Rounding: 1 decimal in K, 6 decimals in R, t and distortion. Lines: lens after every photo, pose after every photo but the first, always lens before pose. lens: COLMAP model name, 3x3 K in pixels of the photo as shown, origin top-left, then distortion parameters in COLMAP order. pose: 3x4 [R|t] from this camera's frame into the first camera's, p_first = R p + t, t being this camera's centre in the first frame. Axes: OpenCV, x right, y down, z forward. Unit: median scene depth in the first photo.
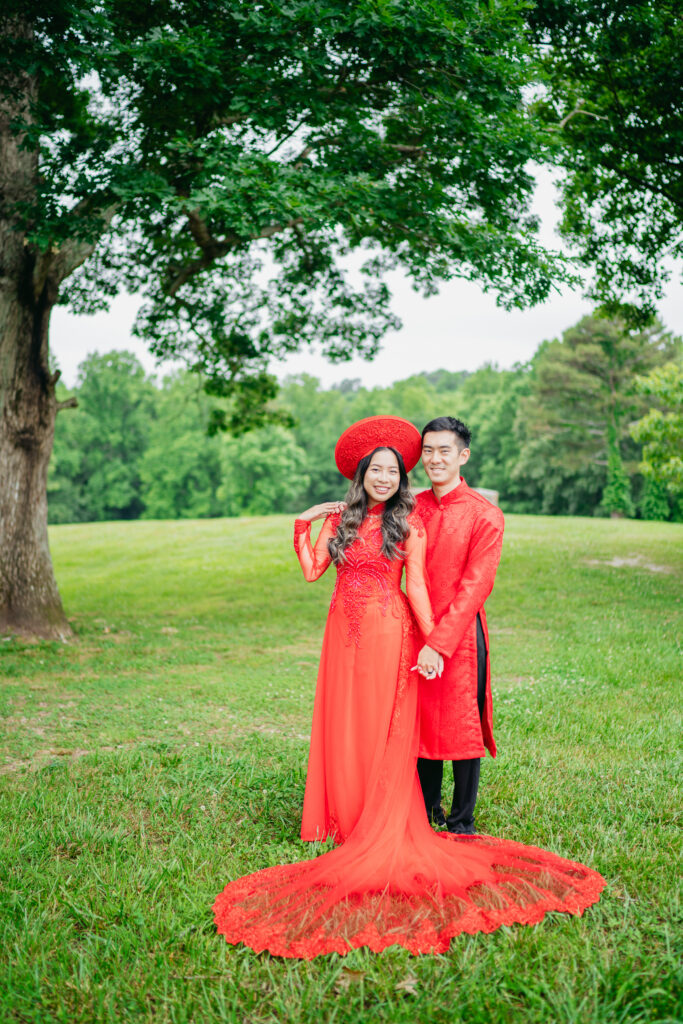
lens RADIAL K [[985.9, 0, 343.7], [0, 985.9, 509.3], [0, 0, 1]] dist [-0.040298, 0.000000]
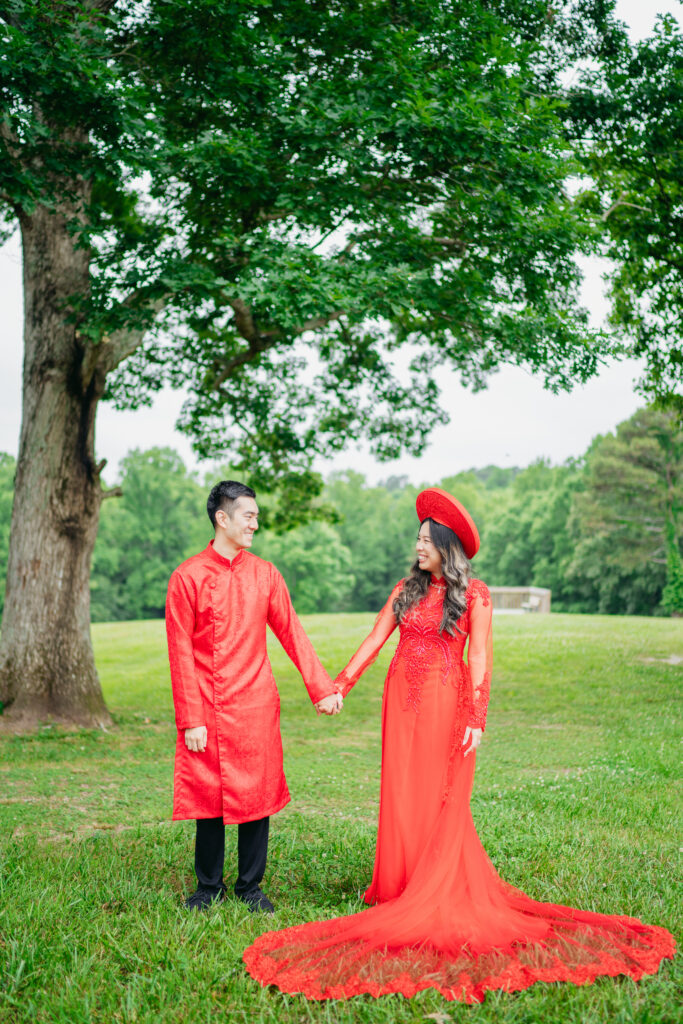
lens RADIAL K [[1025.6, 0, 341.5], [0, 1025.6, 515.6], [0, 0, 1]] dist [-0.045430, 0.000000]
pose [[0.998879, -0.001378, -0.047312, 0.001593], [-0.003021, 0.995682, -0.092785, 0.007104], [0.047235, 0.092824, 0.994562, -0.016513]]
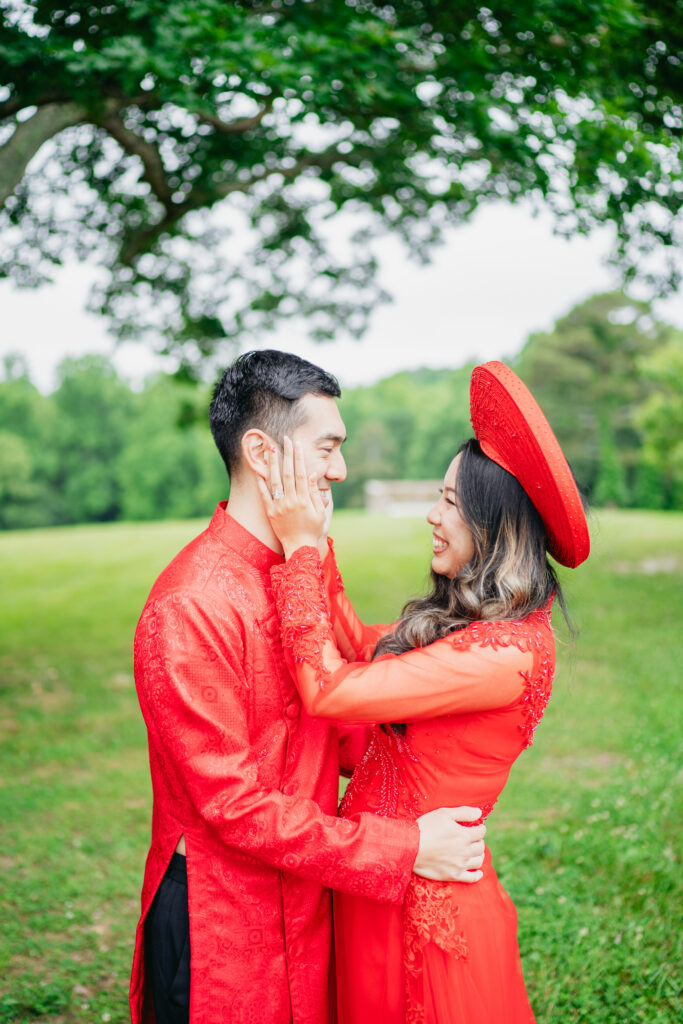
lens RADIAL K [[985.9, 0, 337.4], [0, 985.9, 498.1], [0, 0, 1]] dist [-0.040298, 0.000000]
pose [[0.999681, -0.022891, 0.010716, -0.006208], [0.022978, 0.999703, -0.008068, -0.005492], [-0.010529, 0.008312, 0.999910, 0.132292]]
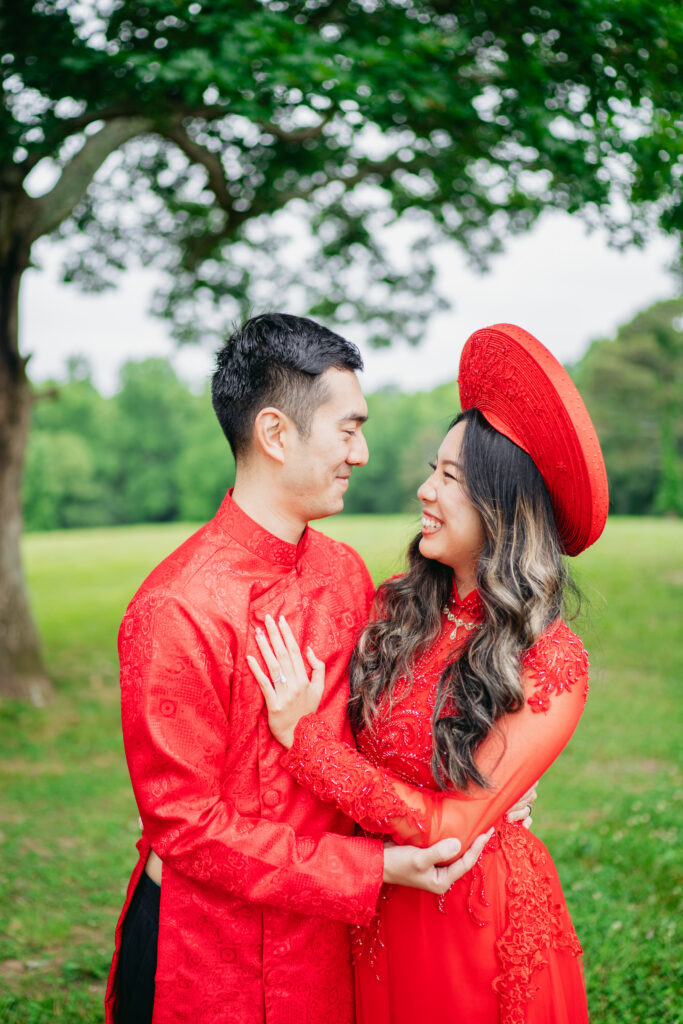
lens RADIAL K [[985.9, 0, 346.4], [0, 985.9, 500.7], [0, 0, 1]] dist [-0.040298, 0.000000]
pose [[0.999275, -0.006619, -0.037487, -0.004953], [0.006203, 0.999918, -0.011190, -0.005346], [0.037558, 0.010949, 0.999234, 0.124629]]
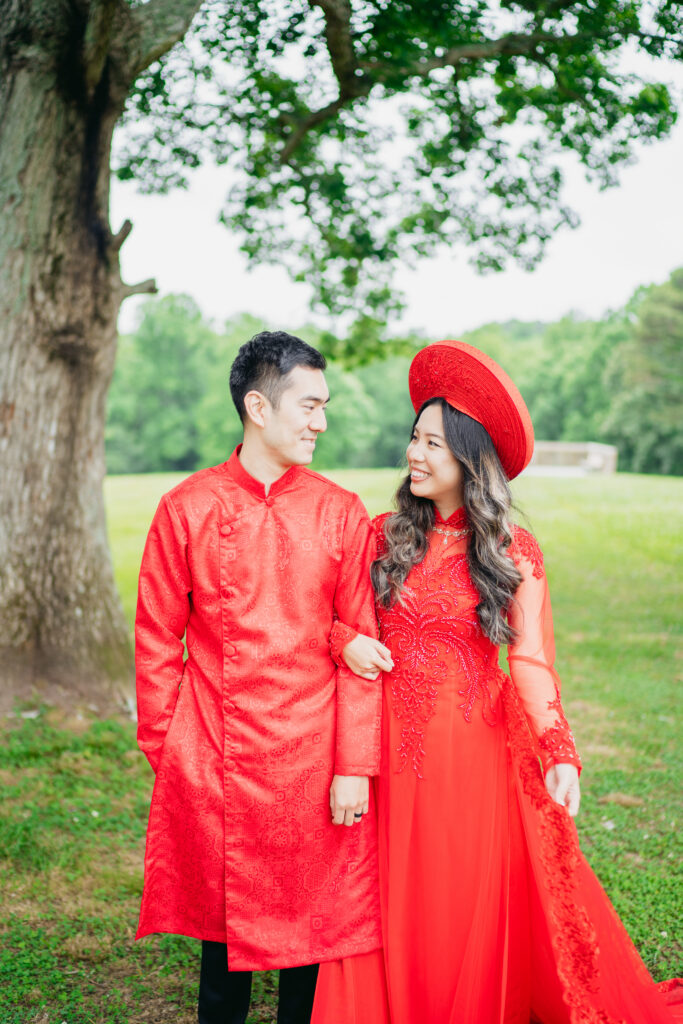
lens RADIAL K [[985.9, 0, 341.5], [0, 985.9, 519.0], [0, 0, 1]] dist [-0.040298, 0.000000]
pose [[0.998325, 0.023987, -0.052650, -0.075624], [-0.020873, 0.998045, 0.058917, -0.004836], [0.053960, -0.057719, 0.996874, 0.245607]]
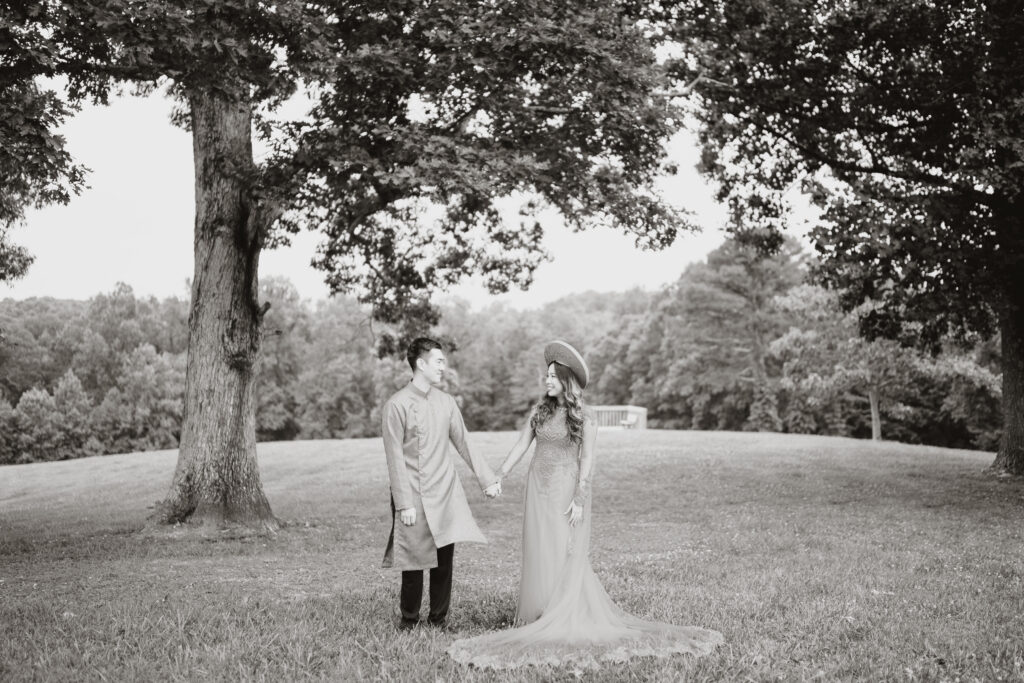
lens RADIAL K [[985.9, 0, 504.1], [0, 985.9, 341.3], [0, 0, 1]] dist [-0.040298, 0.000000]
pose [[0.999884, -0.011188, 0.010316, -0.009725], [0.012067, 0.995908, -0.089564, 0.007811], [-0.009271, 0.089678, 0.995928, -0.099988]]
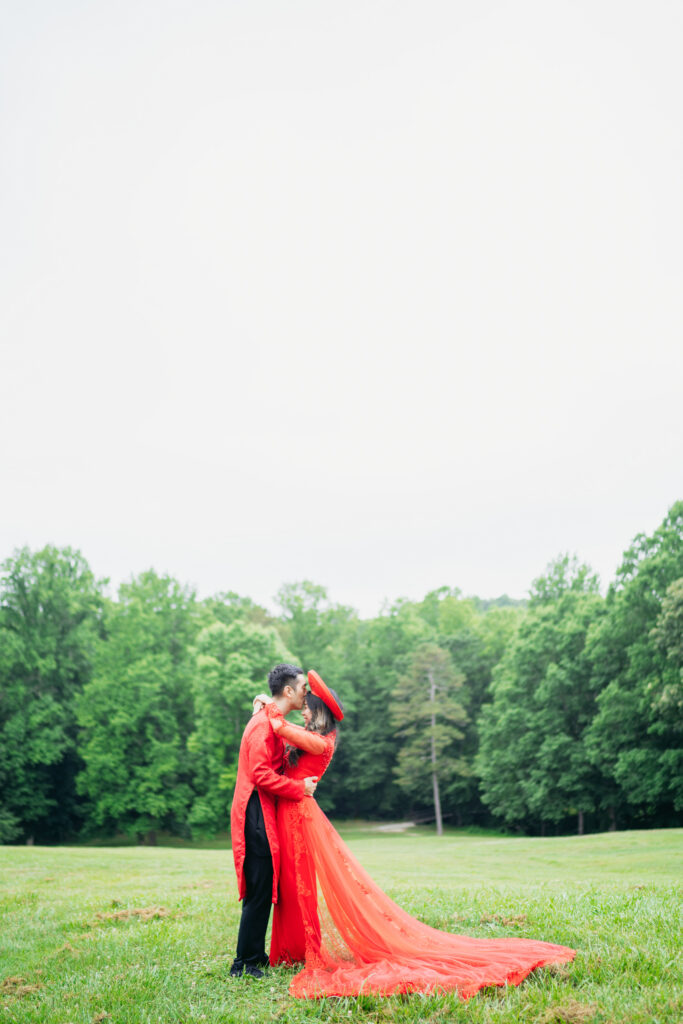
lens RADIAL K [[985.9, 0, 302.5], [0, 985.9, 498.7], [0, 0, 1]] dist [-0.040298, 0.000000]
pose [[0.999798, -0.015368, -0.012937, -0.241829], [0.011494, 0.965805, -0.259014, -0.013997], [0.016476, 0.258813, 0.965787, 1.935651]]
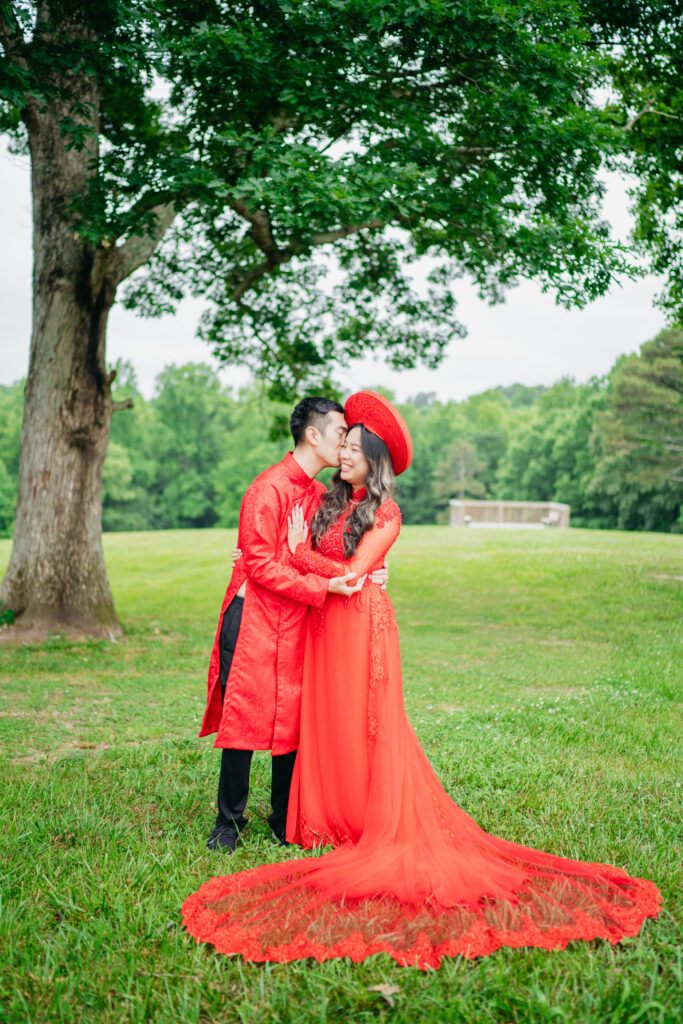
lens RADIAL K [[985.9, 0, 344.4], [0, 985.9, 509.1], [0, 0, 1]] dist [-0.040298, 0.000000]
pose [[0.997153, 0.014849, -0.073931, 0.011515], [-0.015897, 0.999781, -0.013616, 0.005437], [0.073712, 0.014752, 0.997170, 0.009214]]
